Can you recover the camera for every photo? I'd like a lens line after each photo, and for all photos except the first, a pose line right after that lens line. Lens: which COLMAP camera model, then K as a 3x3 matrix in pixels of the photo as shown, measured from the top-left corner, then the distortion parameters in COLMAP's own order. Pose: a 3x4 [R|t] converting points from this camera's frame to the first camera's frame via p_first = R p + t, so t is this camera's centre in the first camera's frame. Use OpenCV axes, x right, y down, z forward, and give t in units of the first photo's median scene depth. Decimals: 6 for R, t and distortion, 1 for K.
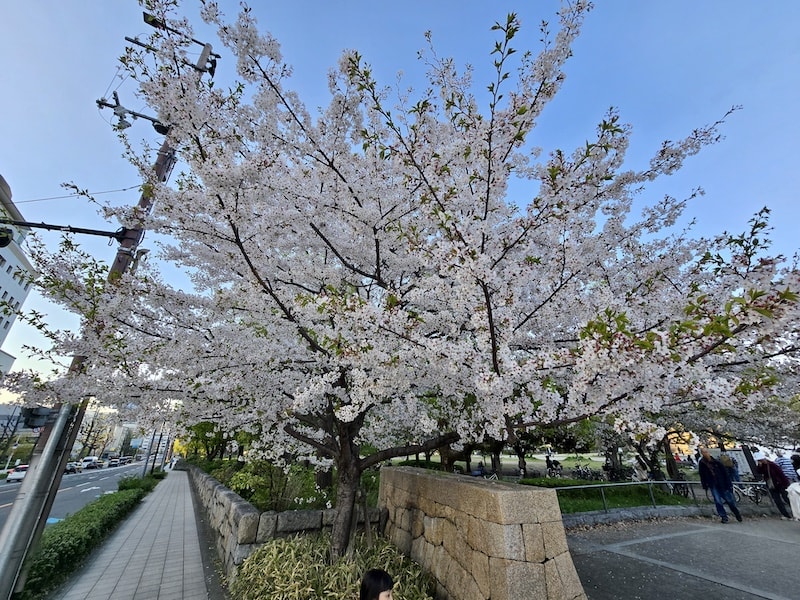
lens RADIAL K [[323.3, 0, 400.0], [0, 323.3, 300.0], [0, 0, 1]] dist [-0.001201, -0.000069]
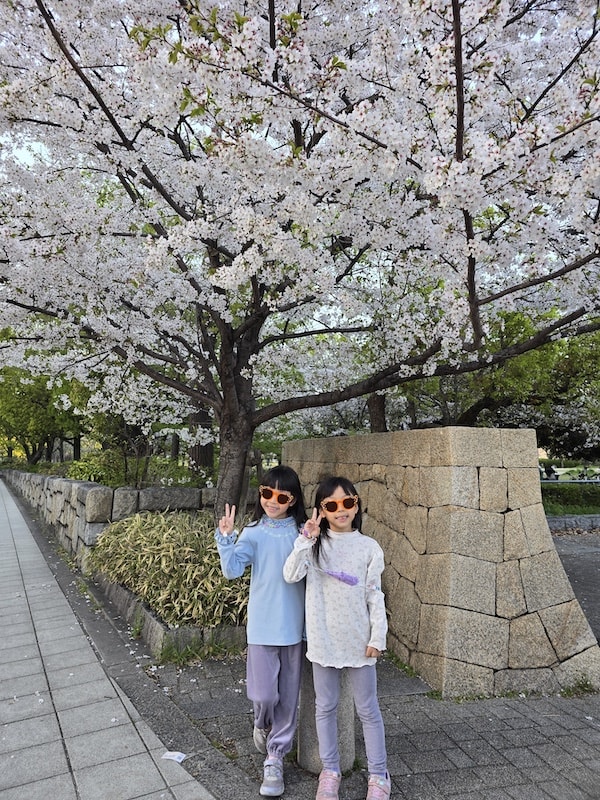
lens RADIAL K [[528.5, 0, 300.0], [0, 528.5, 400.0], [0, 0, 1]] dist [0.058707, -0.038621]
pose [[0.999471, 0.015470, -0.028625, 0.009800], [-0.005945, 0.951757, 0.306797, 0.128231], [0.031990, -0.306464, 0.951345, -0.052109]]
